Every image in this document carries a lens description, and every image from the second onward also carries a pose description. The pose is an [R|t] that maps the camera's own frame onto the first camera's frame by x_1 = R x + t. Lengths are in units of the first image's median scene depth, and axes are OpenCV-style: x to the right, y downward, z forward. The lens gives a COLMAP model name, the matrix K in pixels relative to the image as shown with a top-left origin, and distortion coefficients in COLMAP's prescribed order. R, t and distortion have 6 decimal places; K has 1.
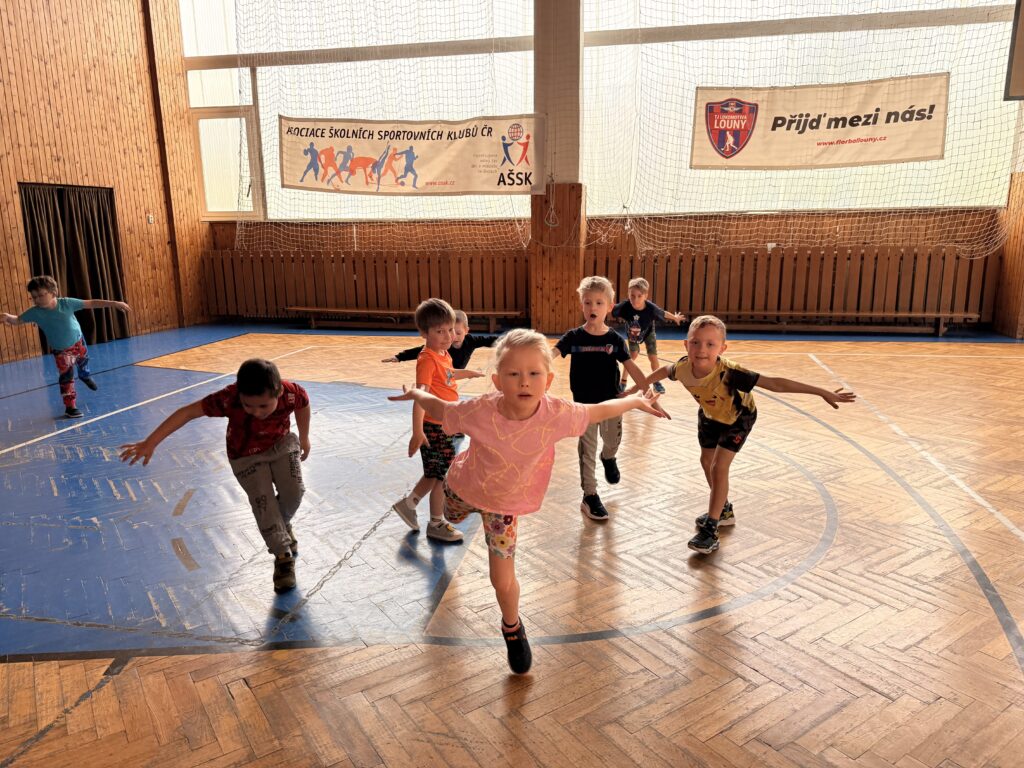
lens RADIAL K [[709.8, 0, 506.7], [0, 709.8, 389.4], [0, 0, 1]] dist [0.022918, -0.045323]
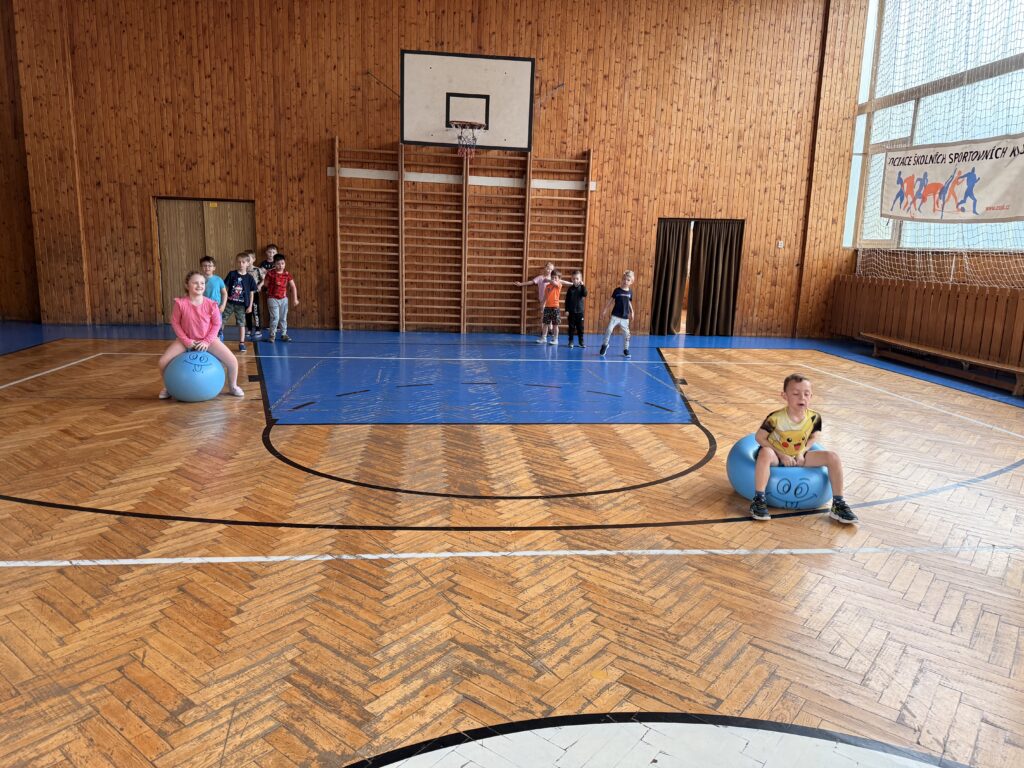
lens RADIAL K [[709.8, 0, 516.1], [0, 709.8, 397.8], [0, 0, 1]] dist [0.022918, -0.045323]
pose [[0.301402, 0.214855, -0.928975, 0.583940], [-0.239124, 0.960178, 0.144488, -0.060821], [0.923026, 0.178592, 0.340776, 0.233175]]
